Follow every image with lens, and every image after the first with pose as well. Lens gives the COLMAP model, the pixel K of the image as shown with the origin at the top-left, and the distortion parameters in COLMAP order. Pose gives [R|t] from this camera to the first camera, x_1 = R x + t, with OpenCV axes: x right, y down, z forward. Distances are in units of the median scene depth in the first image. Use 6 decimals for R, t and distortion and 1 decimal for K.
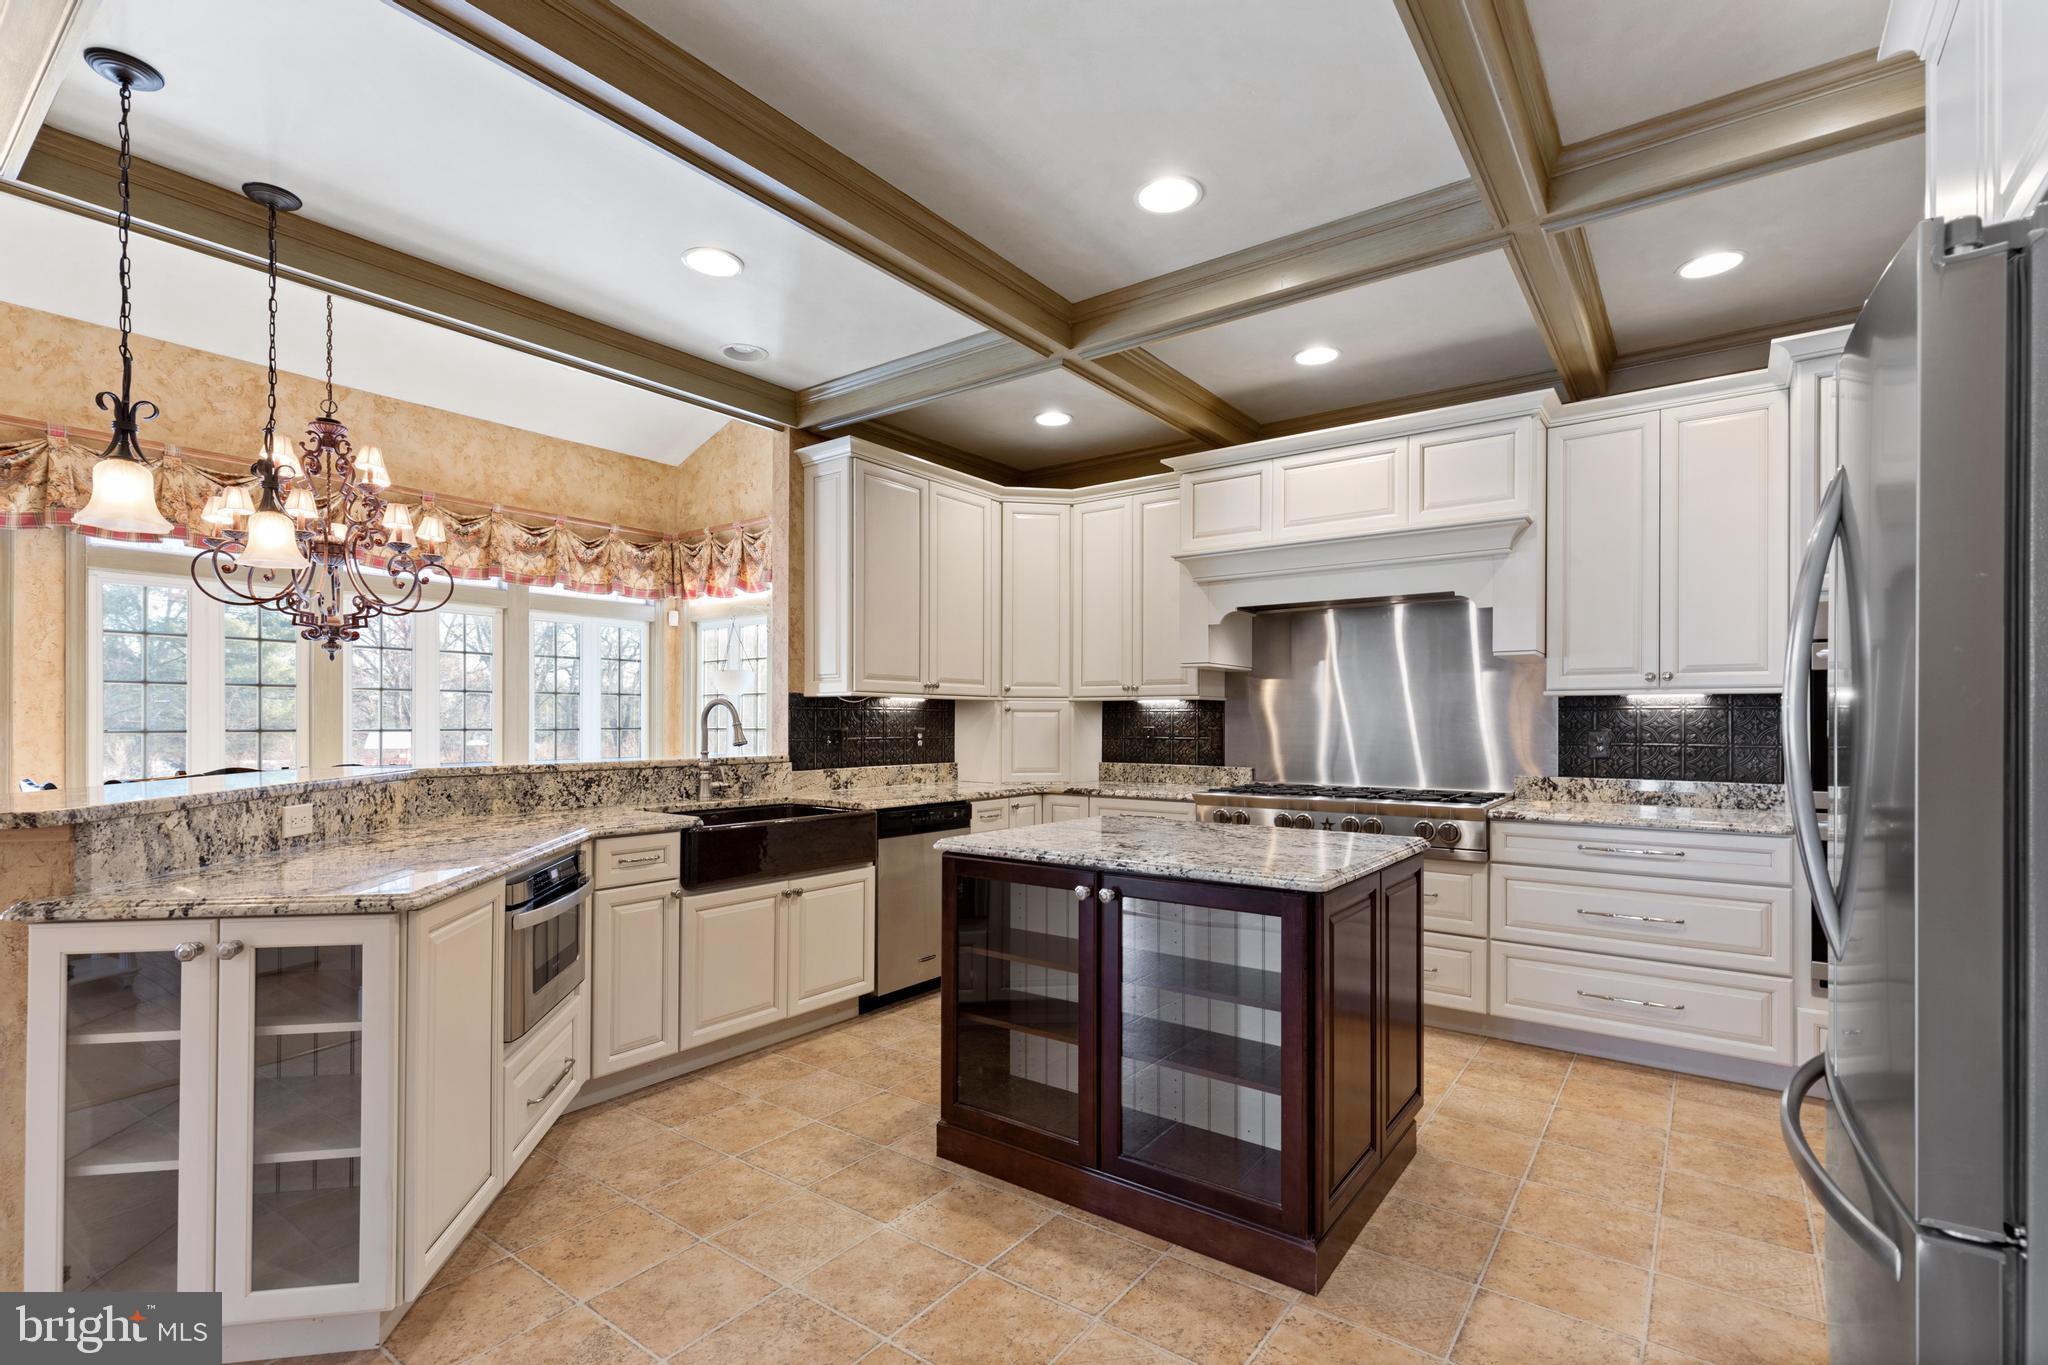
lens RADIAL K [[927.6, 0, 1014.7], [0, 927.6, 720.8], [0, 0, 1]] dist [0.001048, -0.000880]
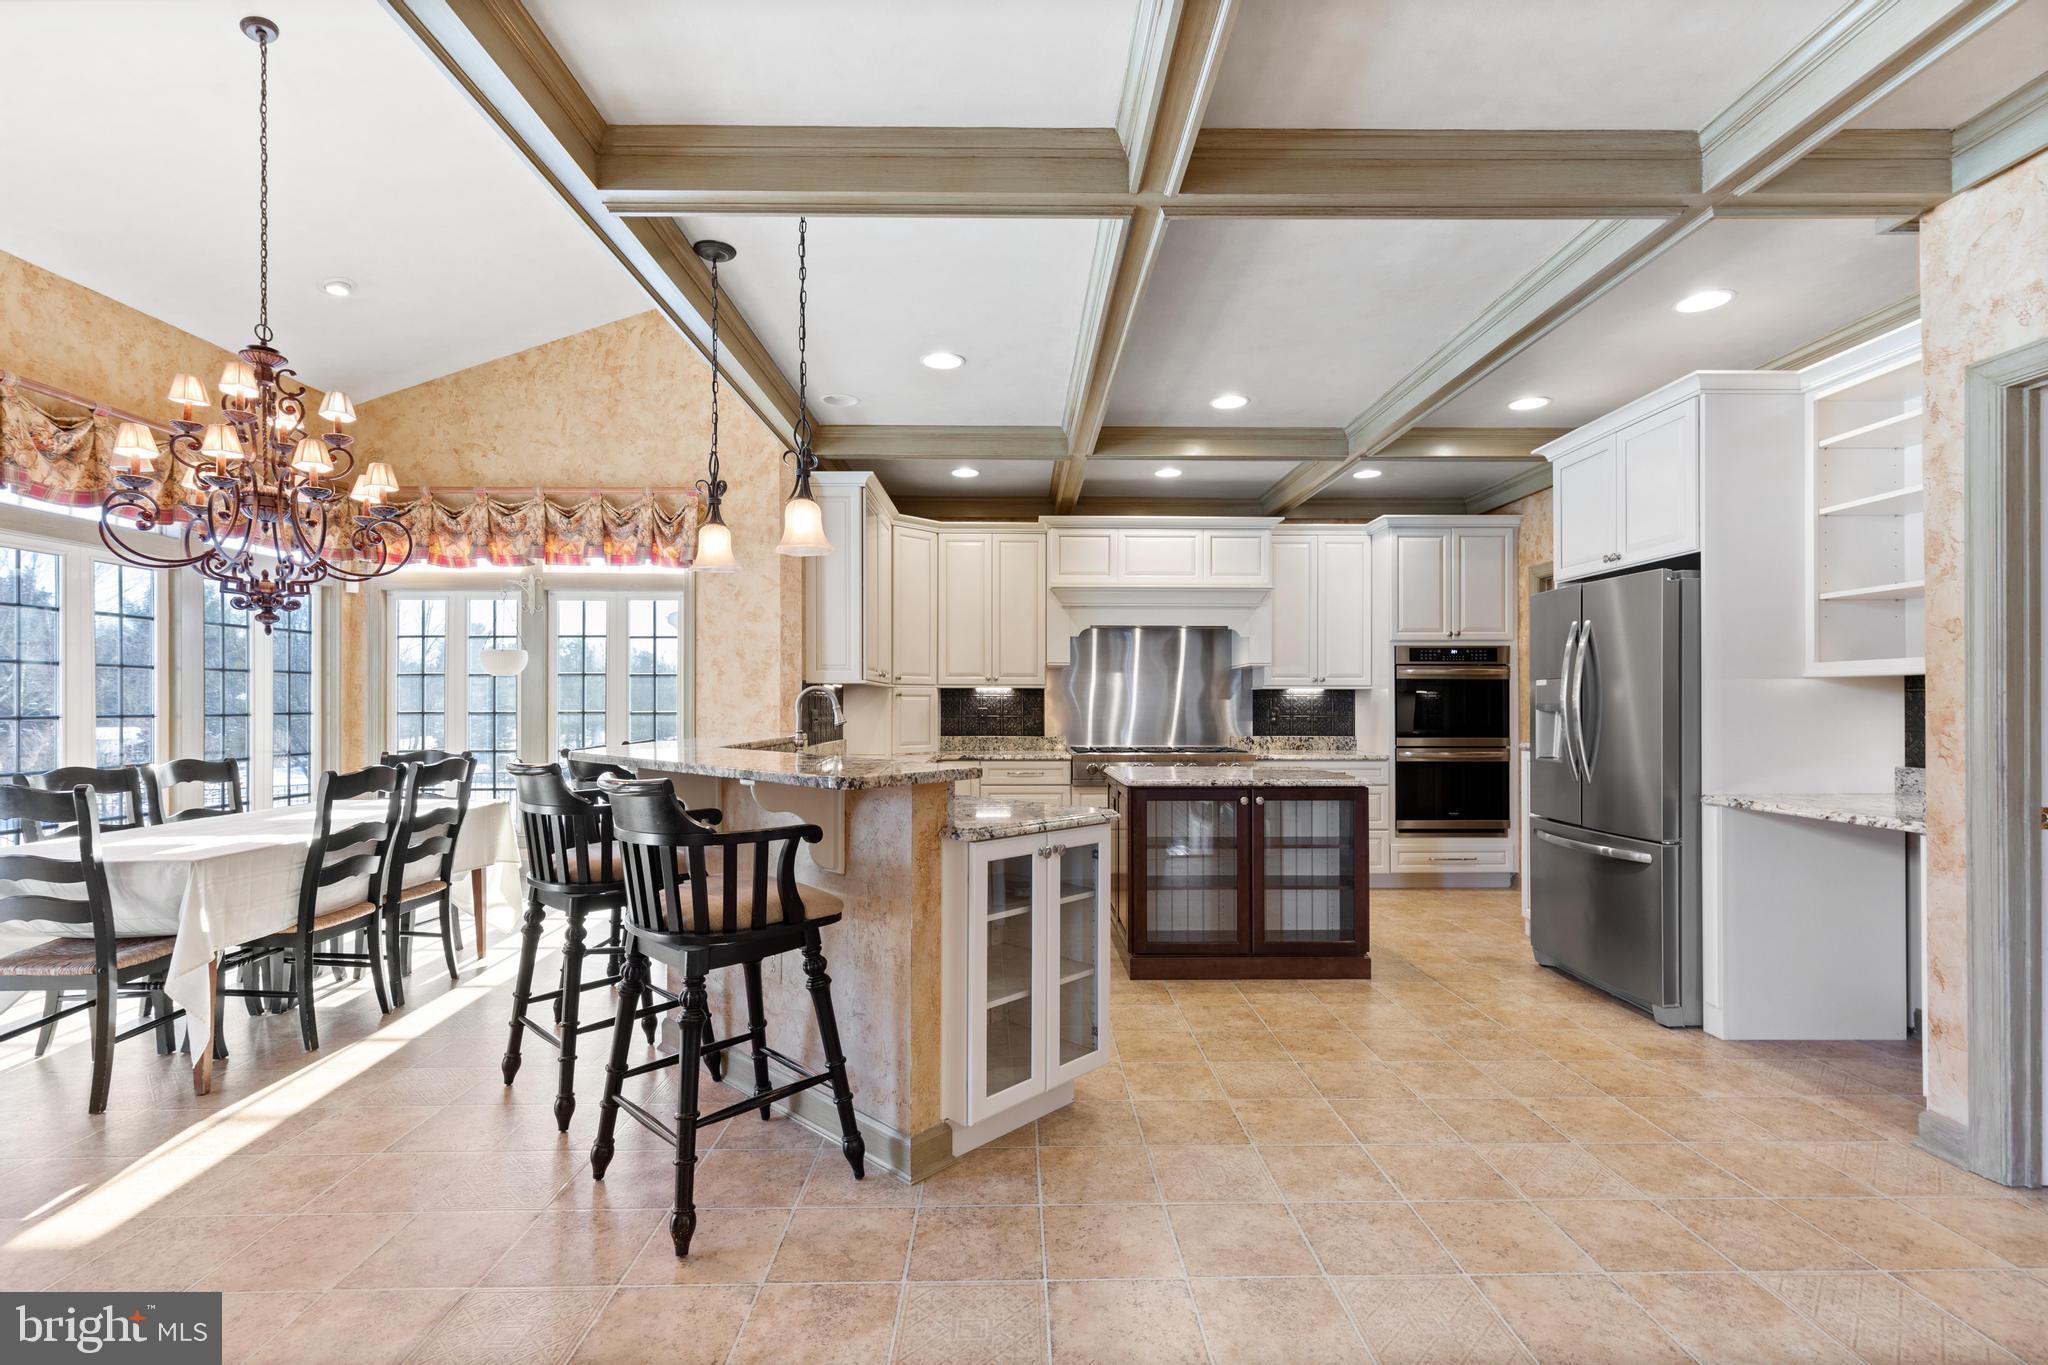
lens RADIAL K [[927.6, 0, 1023.6], [0, 927.6, 689.6], [0, 0, 1]] dist [0.001048, -0.000880]
pose [[0.793372, 0.007507, 0.608691, -0.714884], [0.000643, 0.999913, -0.013169, -0.002983], [-0.608737, 0.010840, 0.793298, -0.087393]]
